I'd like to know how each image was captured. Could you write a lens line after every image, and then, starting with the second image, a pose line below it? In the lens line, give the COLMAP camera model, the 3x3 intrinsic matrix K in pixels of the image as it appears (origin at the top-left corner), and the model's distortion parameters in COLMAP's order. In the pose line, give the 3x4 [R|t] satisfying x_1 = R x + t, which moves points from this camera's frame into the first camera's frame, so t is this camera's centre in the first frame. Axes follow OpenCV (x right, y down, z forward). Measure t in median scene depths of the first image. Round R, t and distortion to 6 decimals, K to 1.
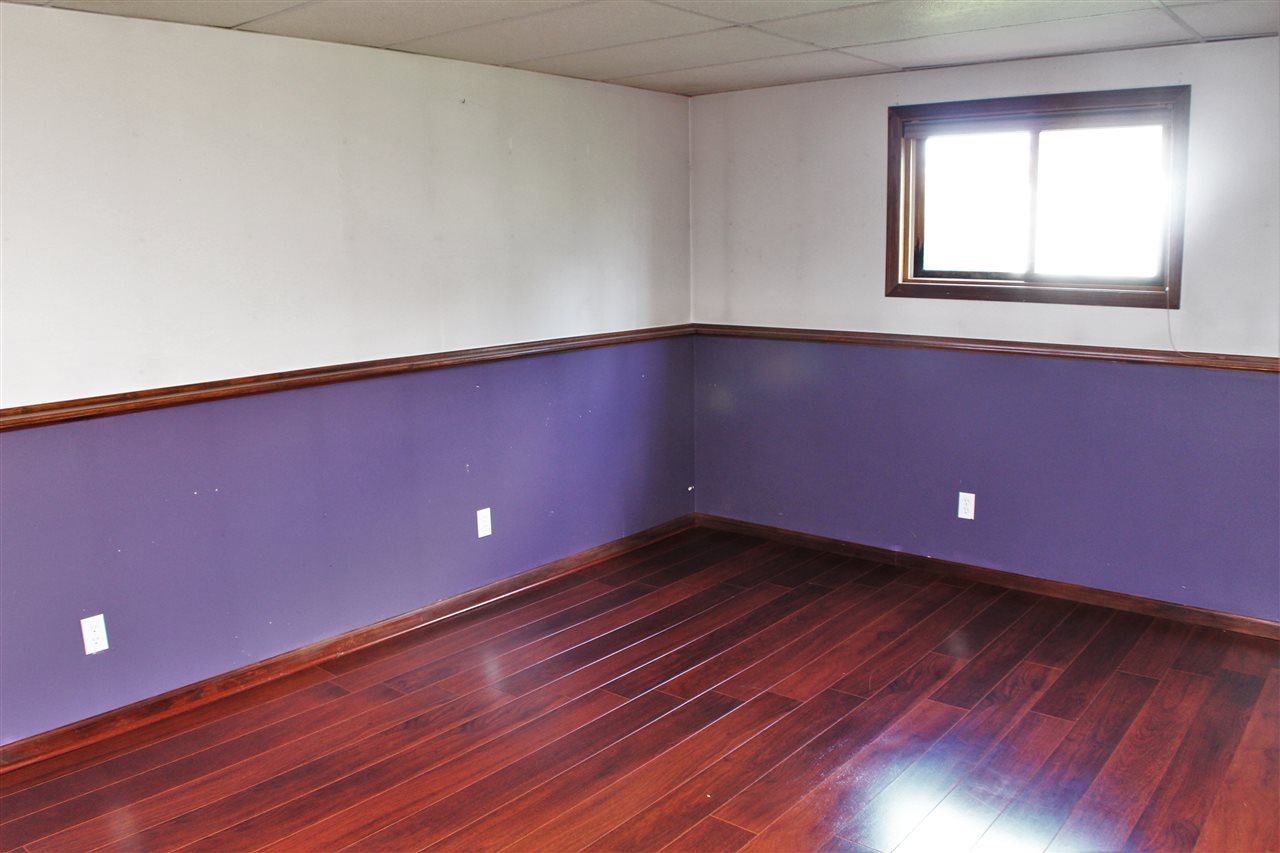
lens RADIAL K [[1081.0, 0, 640.5], [0, 1081.0, 433.8], [0, 0, 1]] dist [-0.027872, 0.014753]
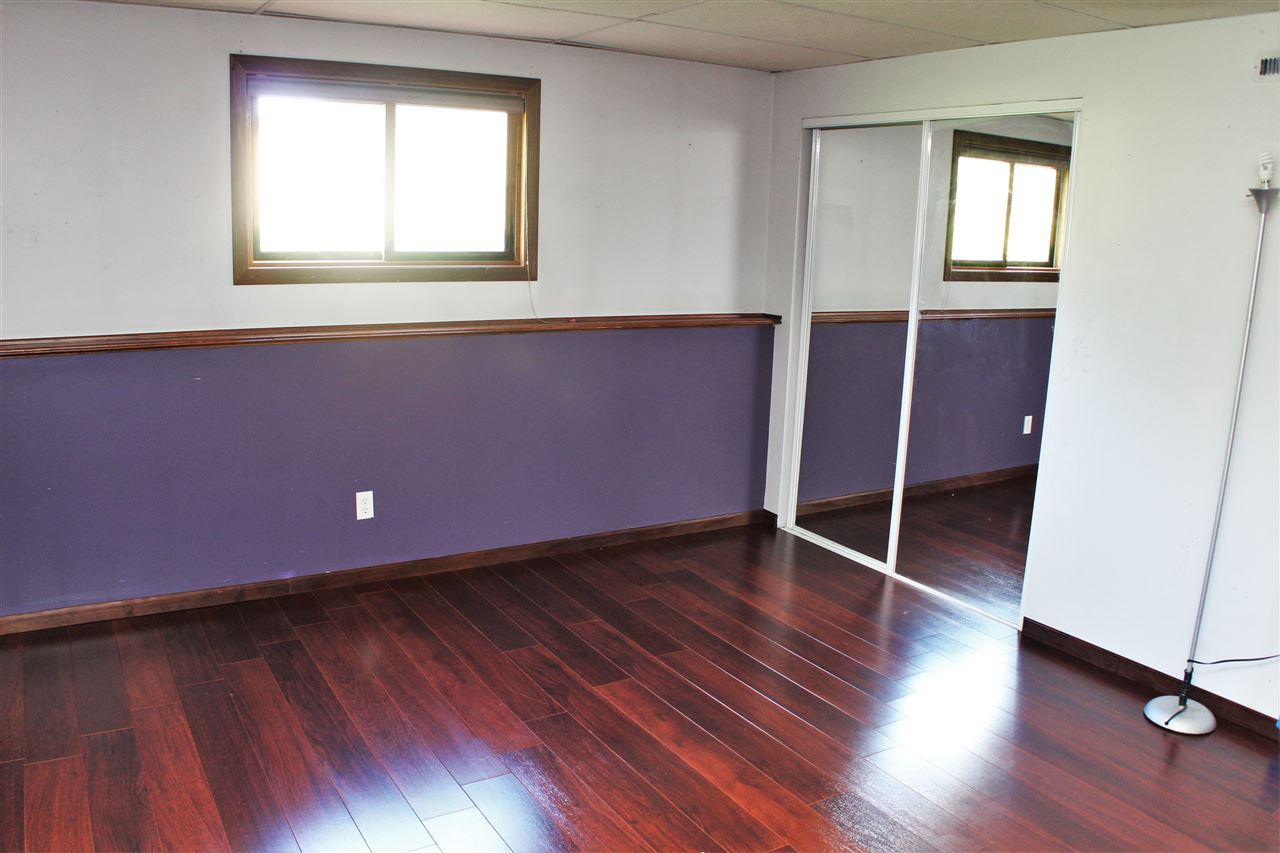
lens RADIAL K [[1081.0, 0, 637.5], [0, 1081.0, 421.2], [0, 0, 1]] dist [-0.027872, 0.014753]
pose [[0.377673, -0.169487, 0.910295, -0.477534], [0.147636, 0.981550, 0.121501, -0.088963], [-0.914093, 0.088504, 0.395728, 0.450198]]
